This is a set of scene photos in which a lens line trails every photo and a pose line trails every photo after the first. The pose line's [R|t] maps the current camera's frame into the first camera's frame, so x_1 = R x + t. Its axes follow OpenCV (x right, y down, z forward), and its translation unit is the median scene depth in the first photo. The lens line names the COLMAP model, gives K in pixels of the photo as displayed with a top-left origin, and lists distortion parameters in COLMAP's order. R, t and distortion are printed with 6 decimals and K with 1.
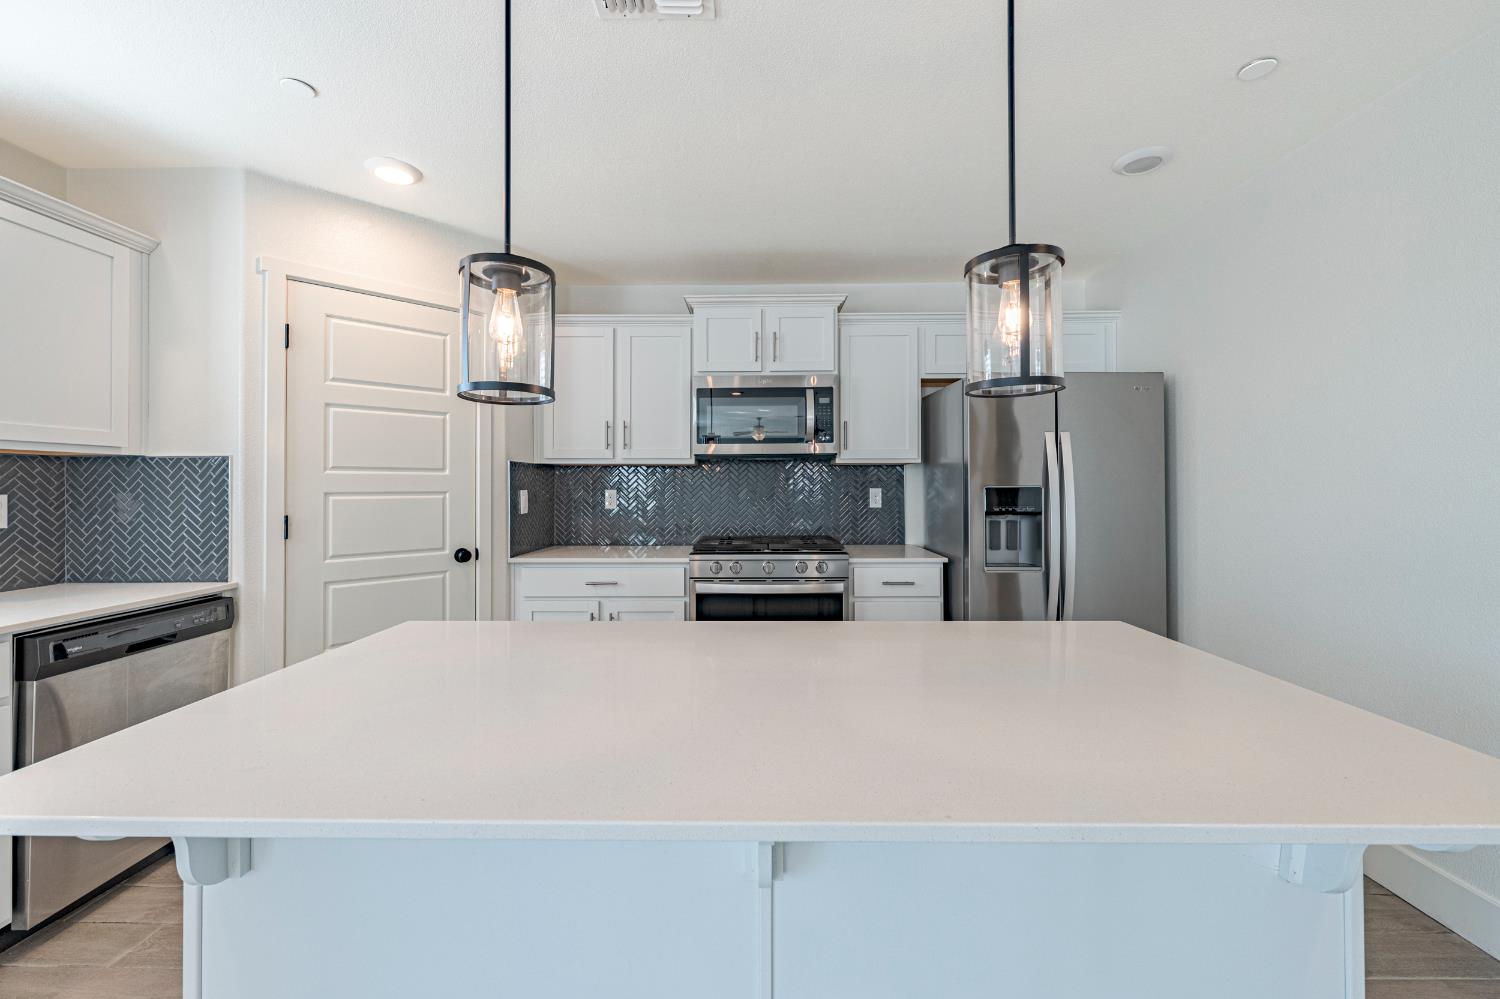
lens RADIAL K [[597.8, 0, 748.6], [0, 597.8, 480.8], [0, 0, 1]] dist [0.000099, 0.000054]
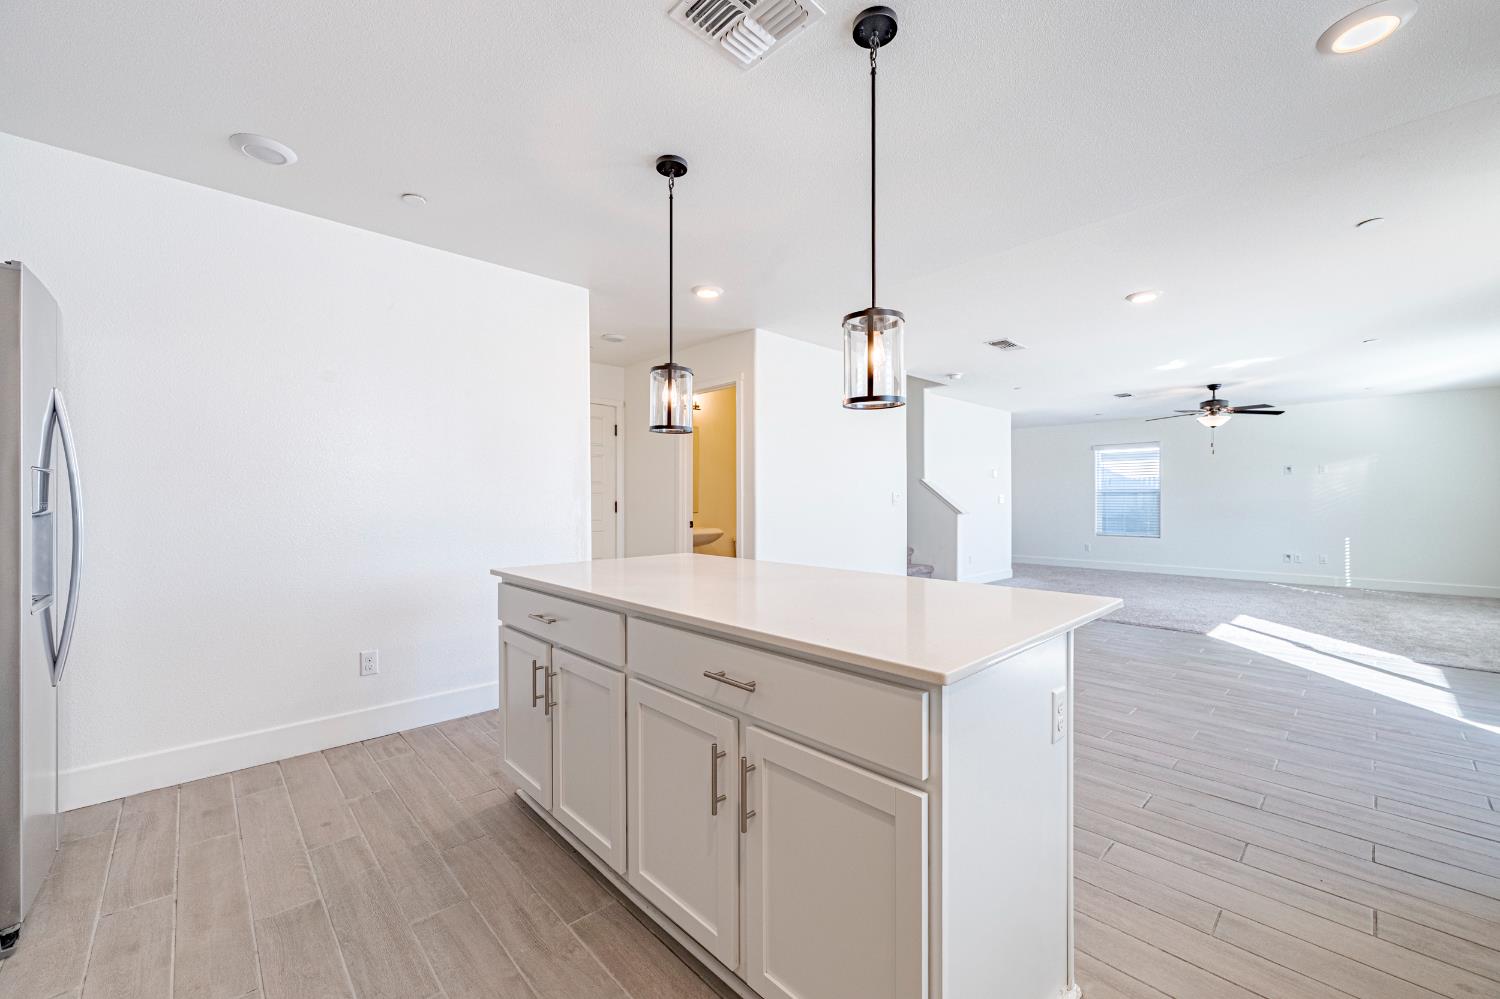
lens RADIAL K [[589.0, 0, 748.4], [0, 589.0, 499.1], [0, 0, 1]] dist [0.000822, 0.000166]
pose [[-0.697850, 0.005076, 0.716226, -0.477274], [-0.004576, 0.999923, -0.011544, 0.041000], [-0.716229, -0.011334, -0.697773, 0.863375]]
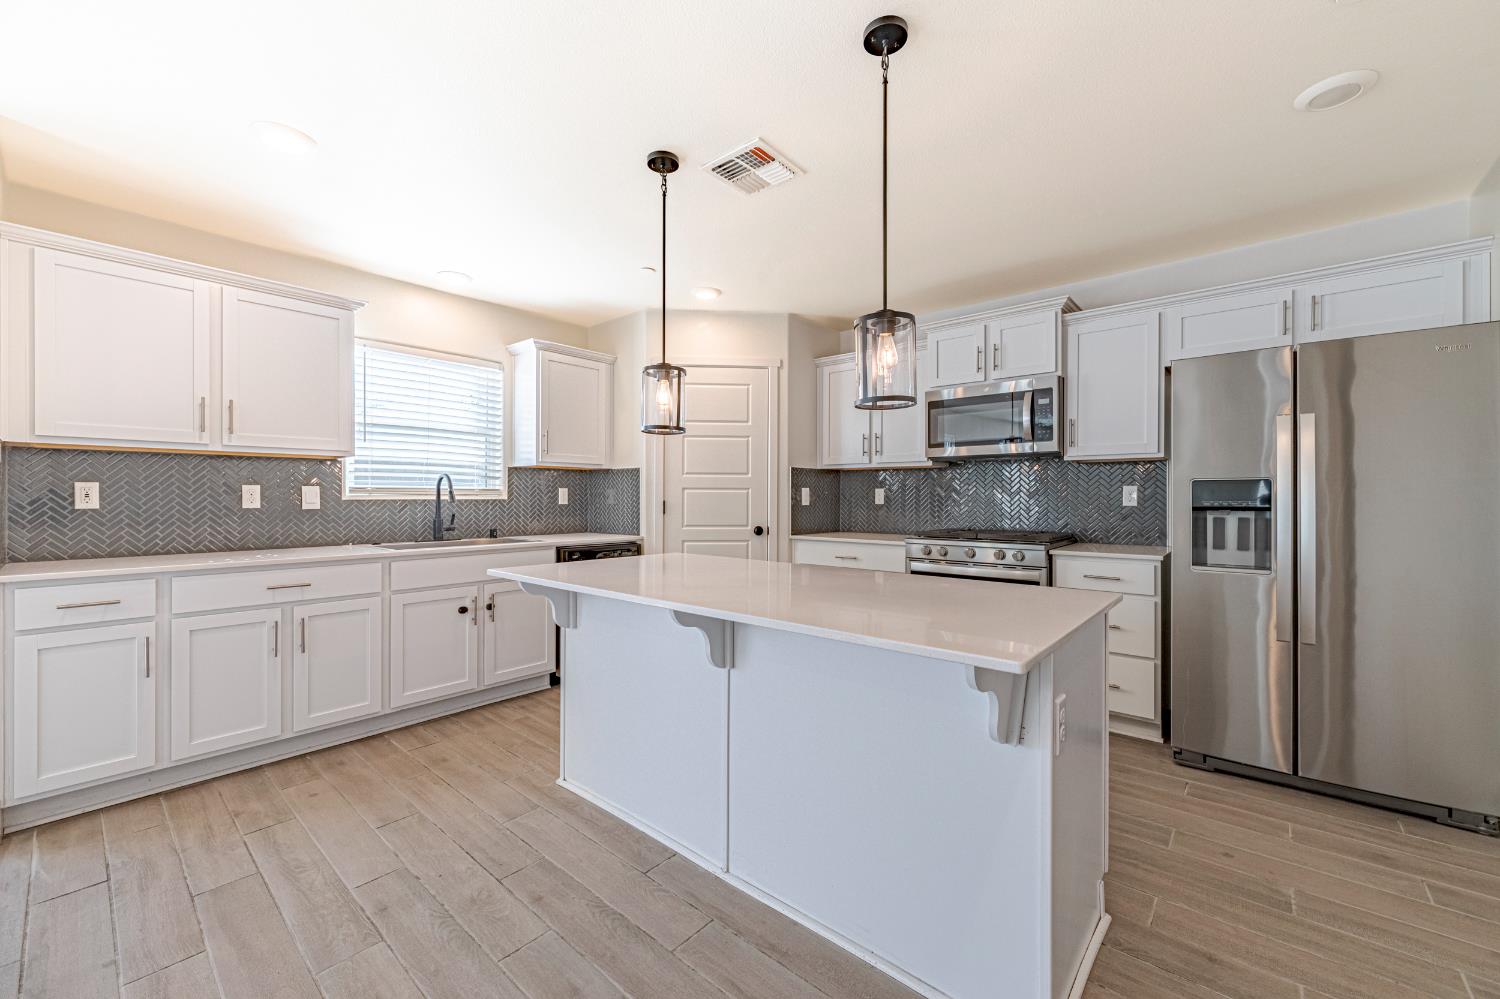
lens RADIAL K [[589.0, 0, 748.4], [0, 589.0, 499.1], [0, 0, 1]] dist [0.000822, 0.000166]
pose [[0.767502, 0.006530, -0.641013, 0.431658], [0.001956, 0.999920, 0.012527, 0.025859], [0.641043, -0.010868, 0.767428, -0.142290]]
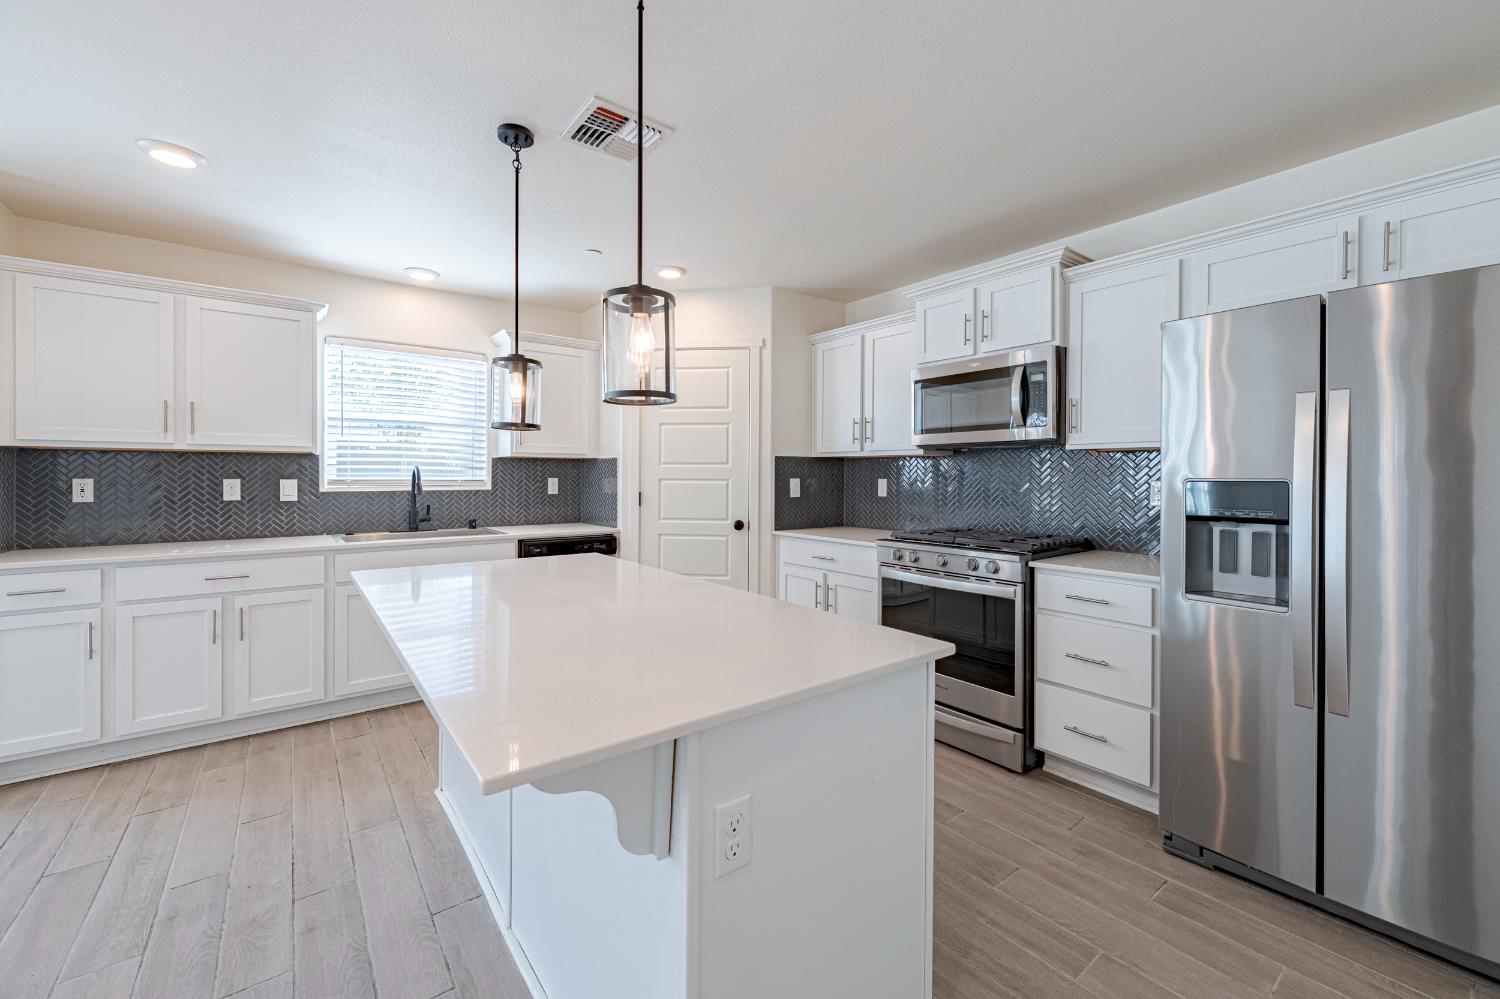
lens RADIAL K [[597.8, 0, 748.6], [0, 597.8, 480.8], [0, 0, 1]] dist [0.000099, 0.000054]
pose [[0.624140, 0.012594, -0.781211, 0.594187], [0.002059, 0.999840, 0.017764, -0.002570], [0.781310, -0.012696, 0.624014, 0.151543]]
